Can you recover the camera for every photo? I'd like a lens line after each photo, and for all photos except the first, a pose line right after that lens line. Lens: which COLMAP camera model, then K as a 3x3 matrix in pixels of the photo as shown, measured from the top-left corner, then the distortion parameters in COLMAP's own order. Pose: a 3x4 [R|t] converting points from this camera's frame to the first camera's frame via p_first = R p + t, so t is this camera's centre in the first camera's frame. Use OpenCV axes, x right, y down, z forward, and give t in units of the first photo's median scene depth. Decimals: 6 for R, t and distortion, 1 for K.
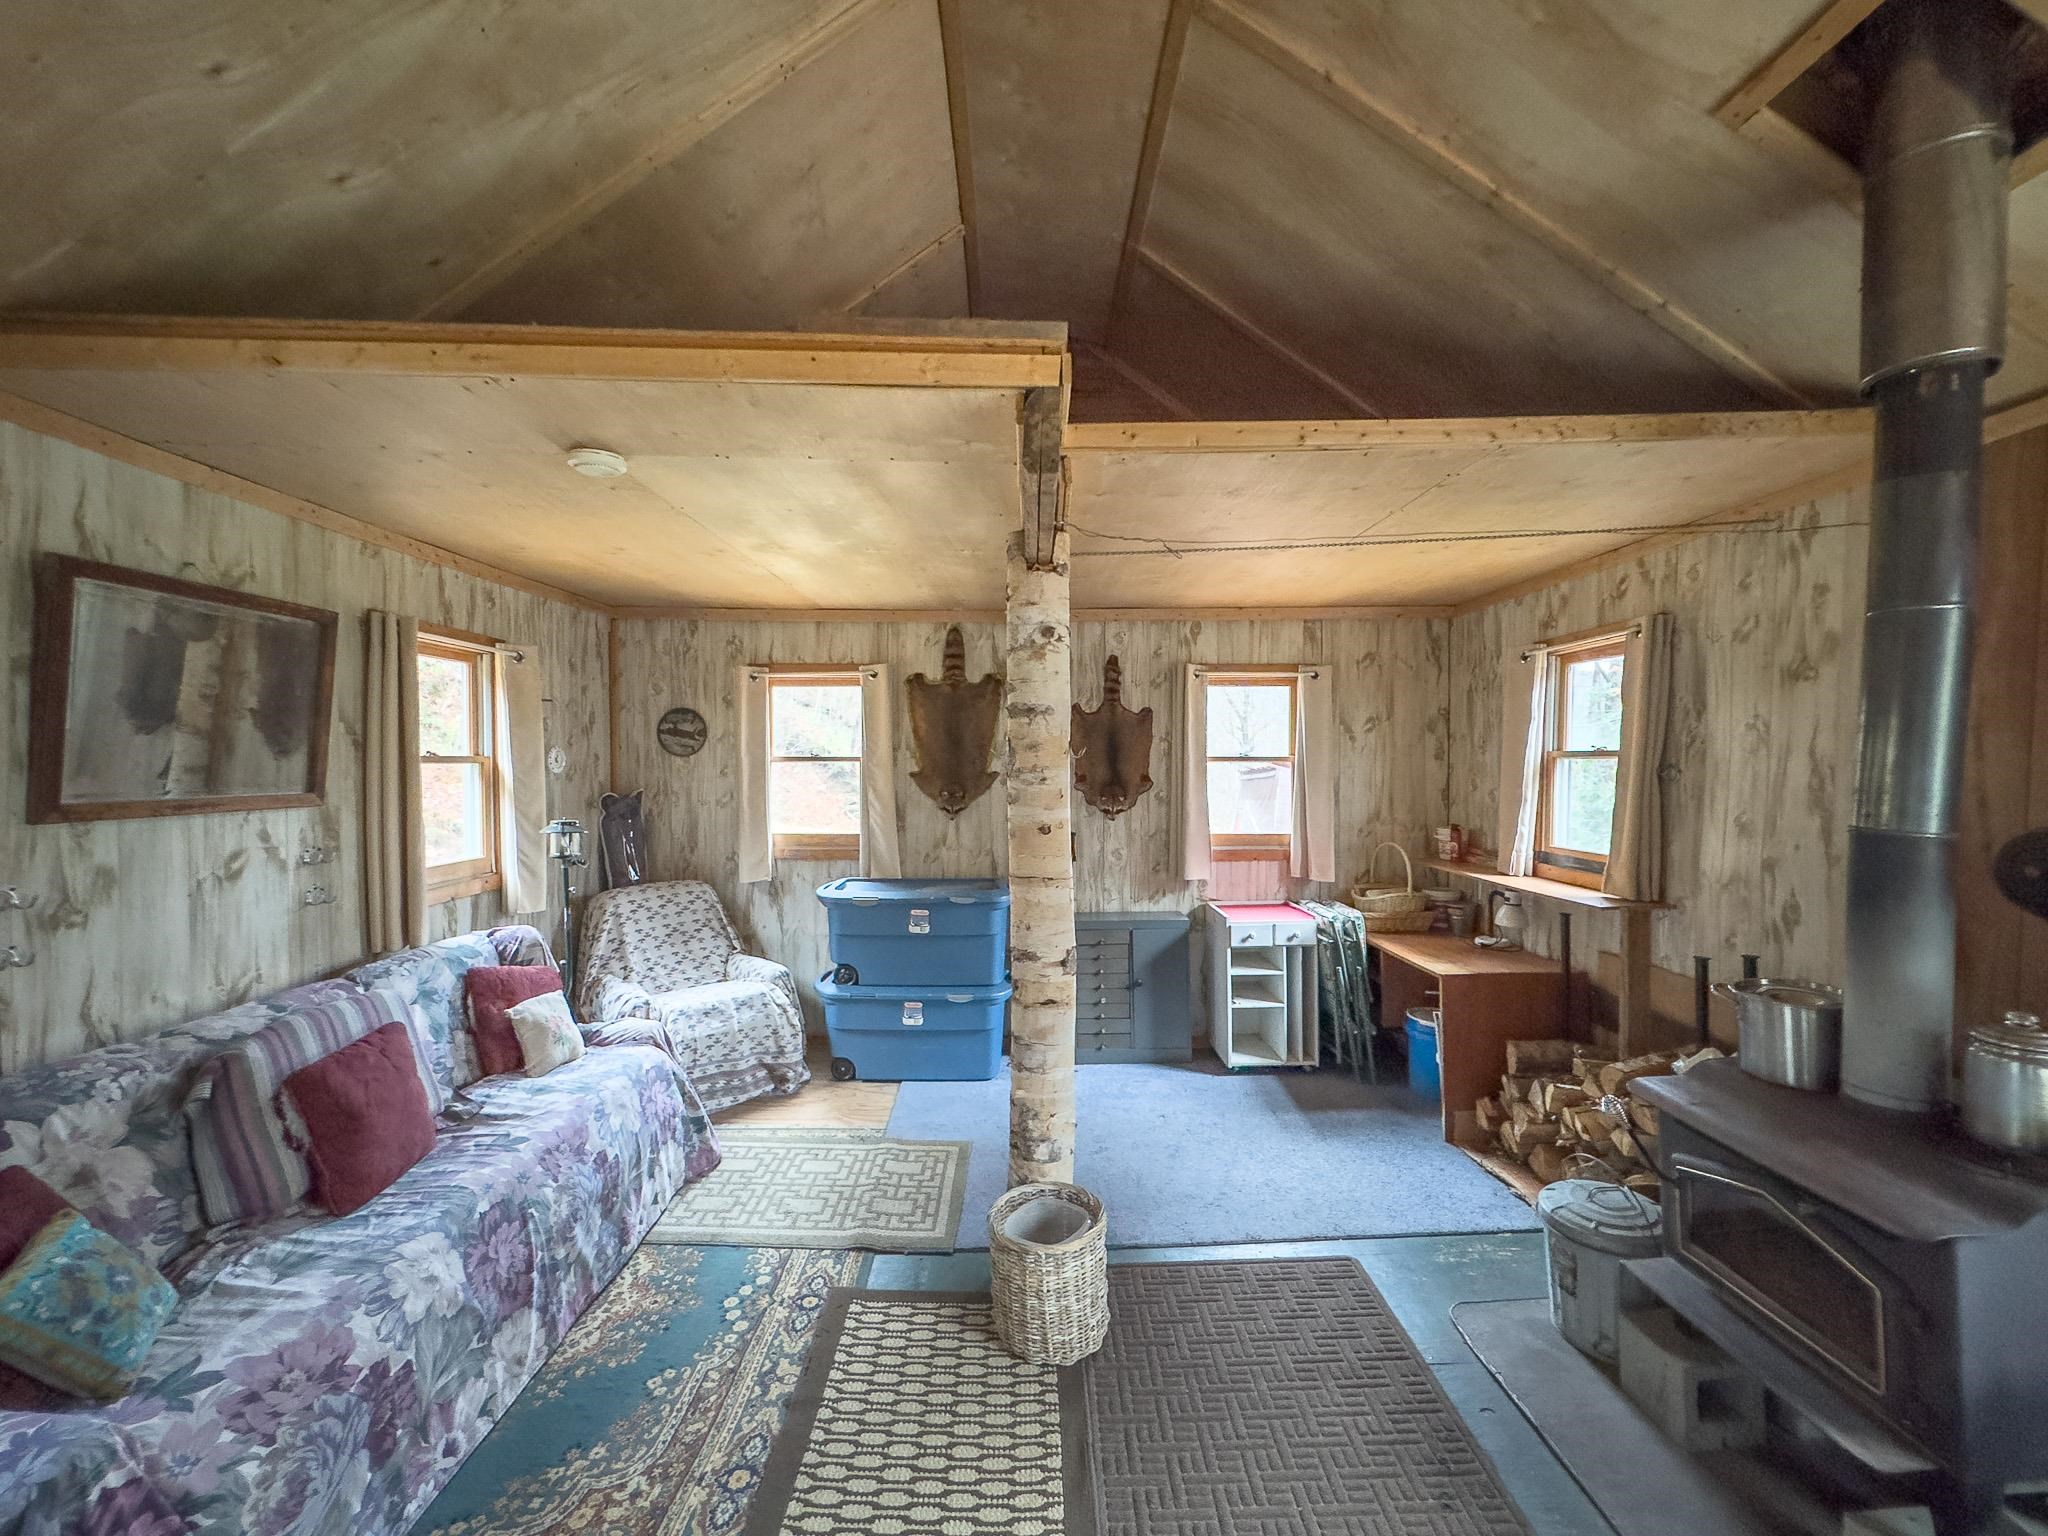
lens RADIAL K [[820.5, 0, 1024.4], [0, 820.5, 768.4], [0, 0, 1]] dist [-0.000426, -0.000108]
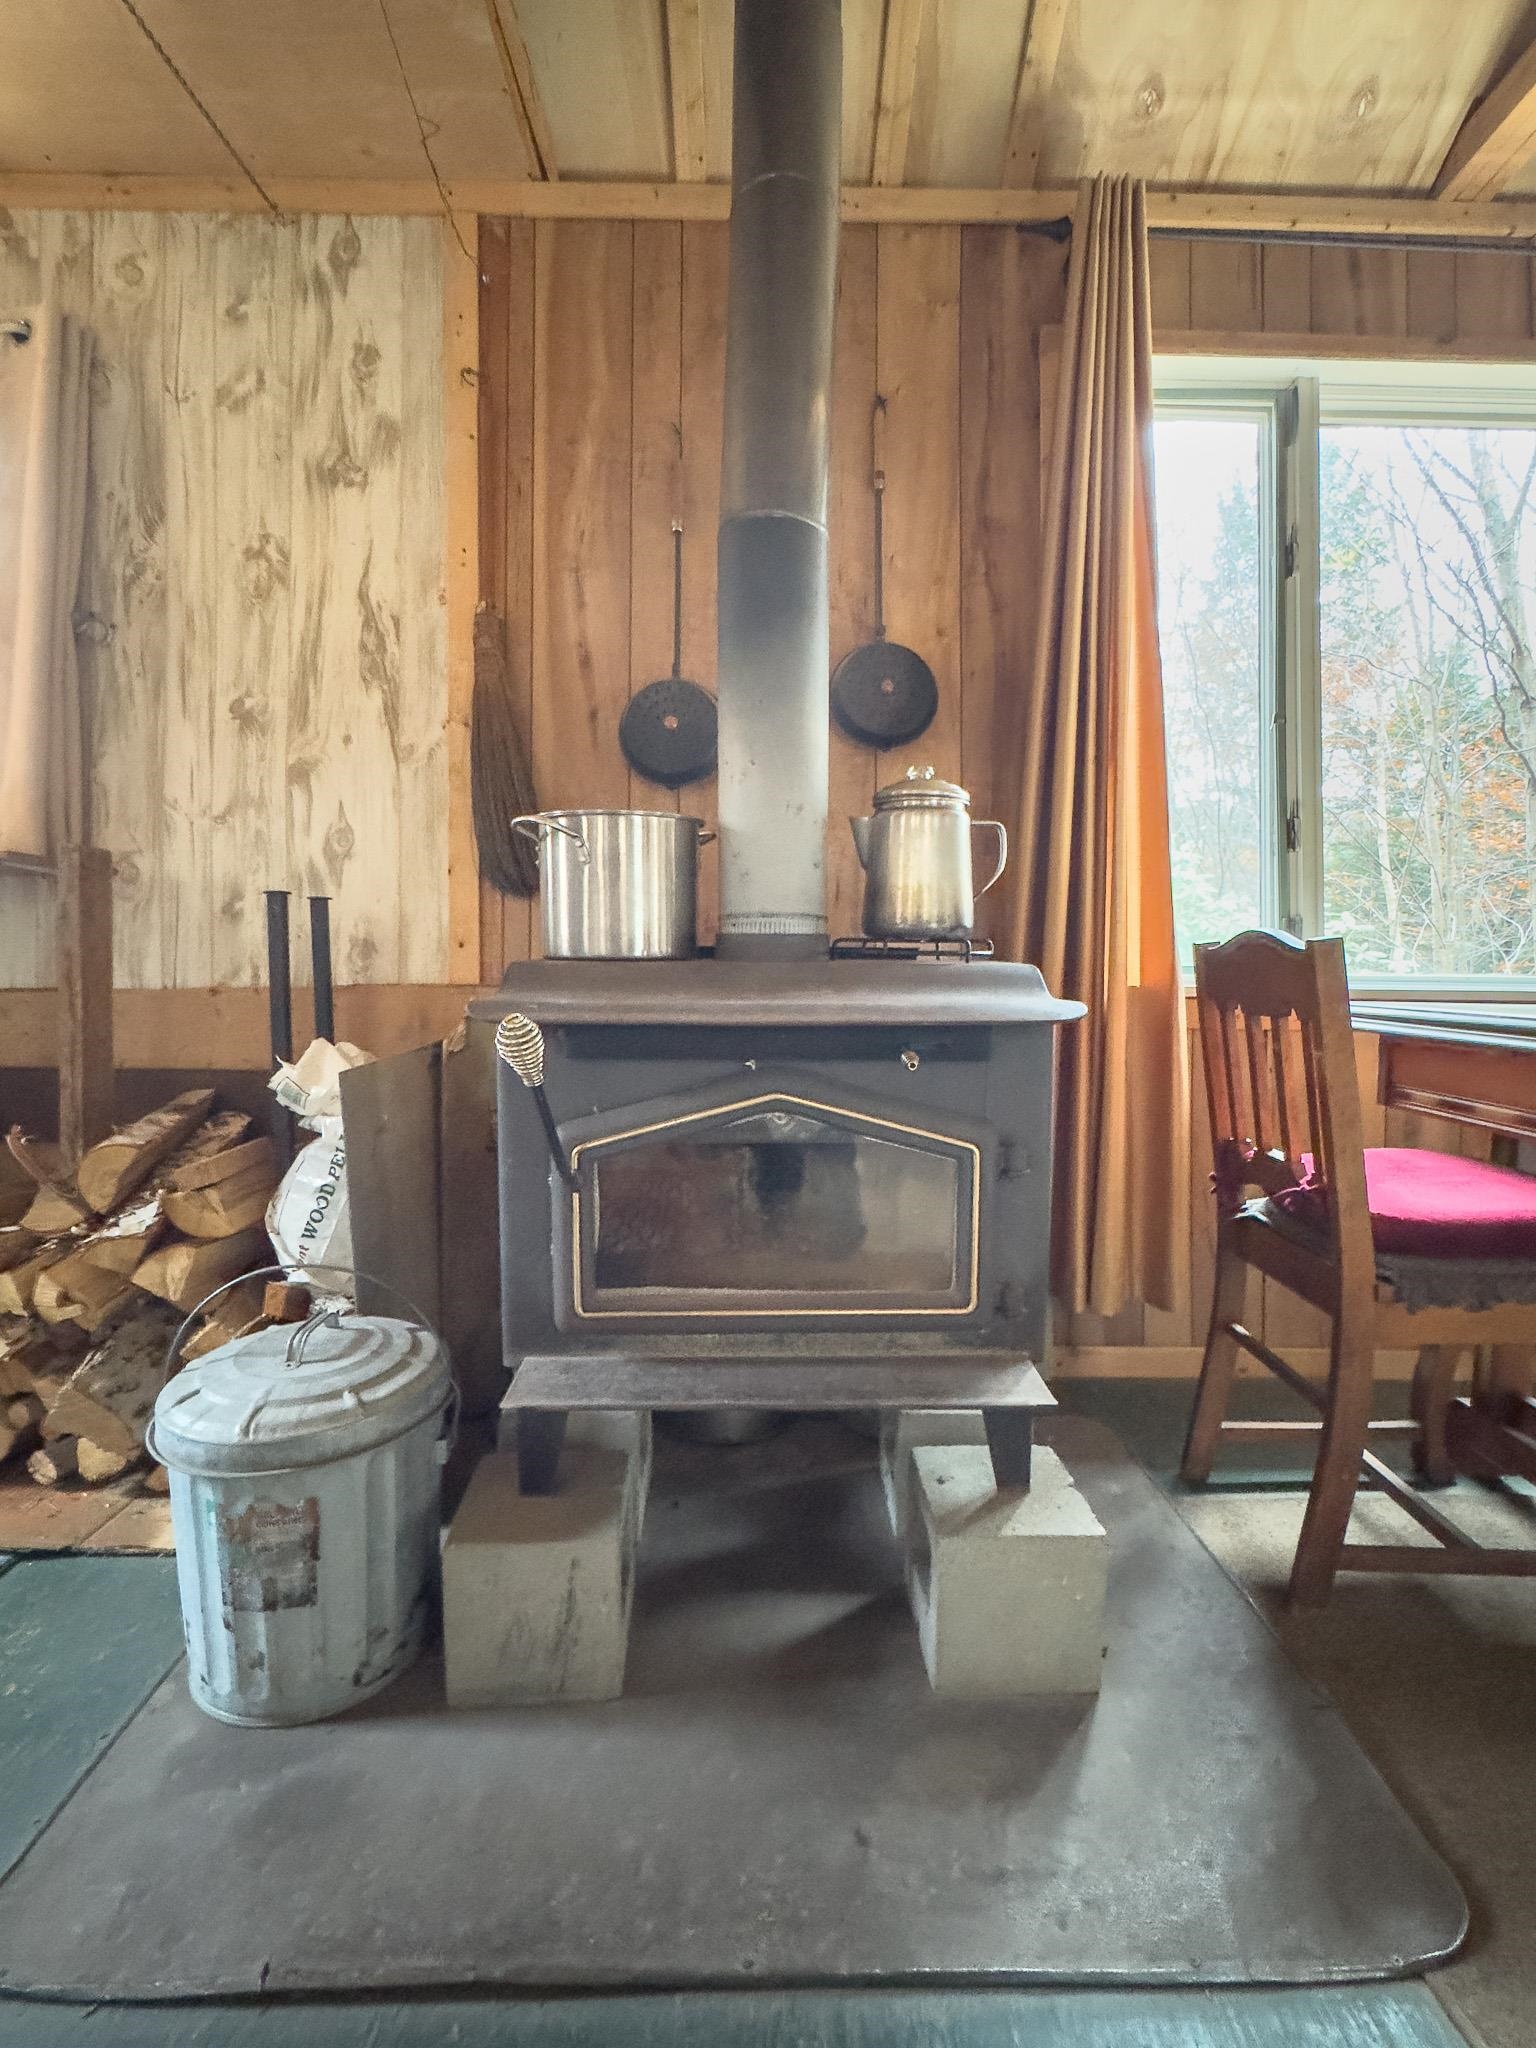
lens RADIAL K [[916.3, 0, 766.6], [0, 916.3, 1023.5], [0, 0, 1]] dist [-0.003348, -0.000884]
pose [[-0.014769, -0.038784, 0.999138, 0.184499], [0.005750, 0.999228, 0.038872, 0.278524], [-0.999874, 0.006319, -0.014534, 0.634223]]
